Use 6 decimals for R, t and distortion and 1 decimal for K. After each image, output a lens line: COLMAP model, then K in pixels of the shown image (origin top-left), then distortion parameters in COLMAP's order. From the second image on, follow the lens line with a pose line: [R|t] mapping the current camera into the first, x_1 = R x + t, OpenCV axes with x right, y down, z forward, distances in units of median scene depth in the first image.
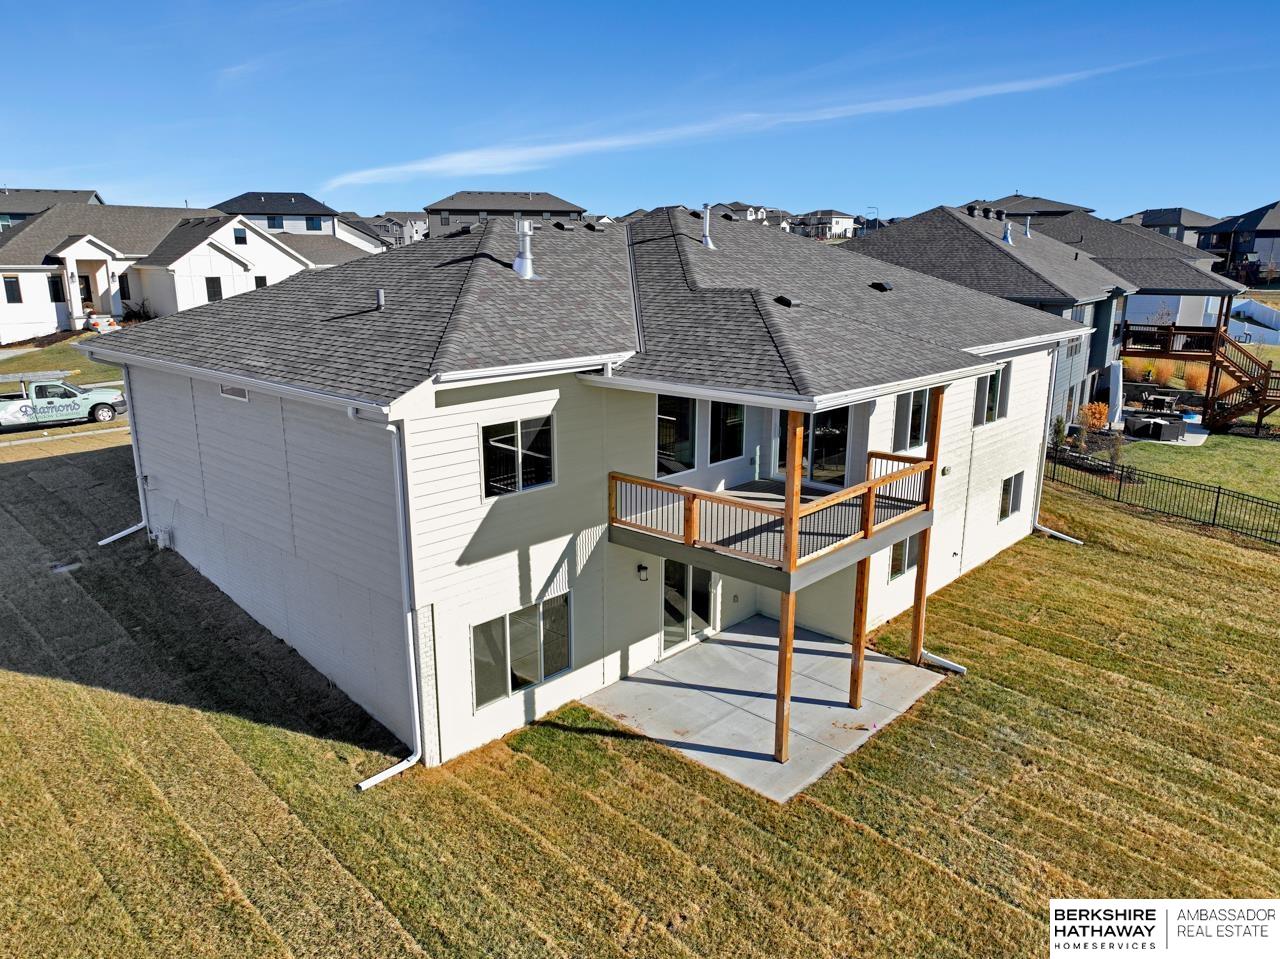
lens RADIAL K [[901.3, 0, 640.0], [0, 901.3, 479.5], [0, 0, 1]] dist [-0.009310, 0.027611]
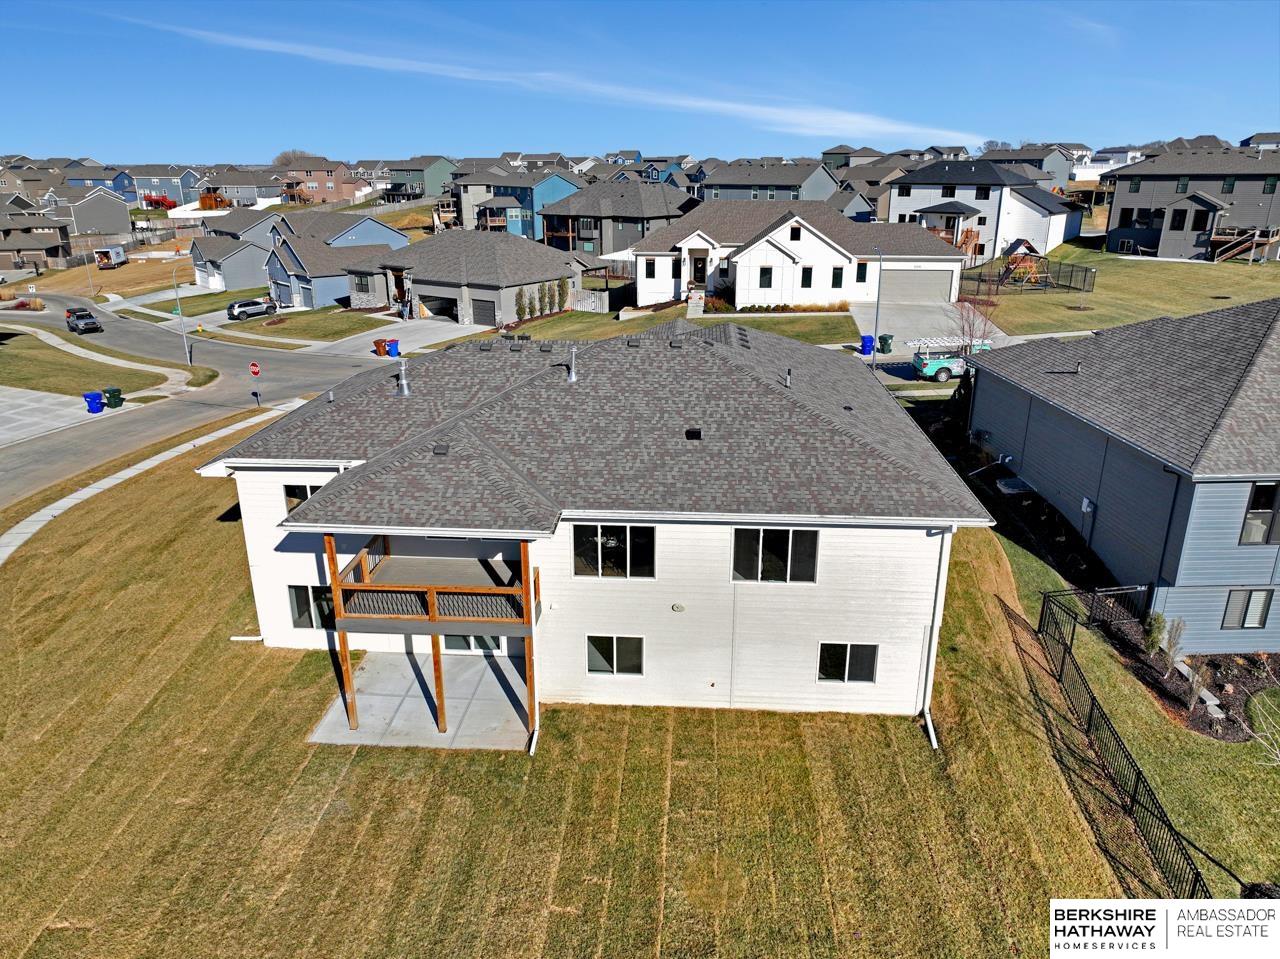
lens RADIAL K [[901.3, 0, 640.0], [0, 901.3, 479.5], [0, 0, 1]] dist [-0.009310, 0.027611]
pose [[0.621907, 0.252988, -0.741100, 0.422419], [-0.185560, 0.967033, 0.174399, -0.134861], [0.760789, 0.029059, 0.648349, 0.087656]]
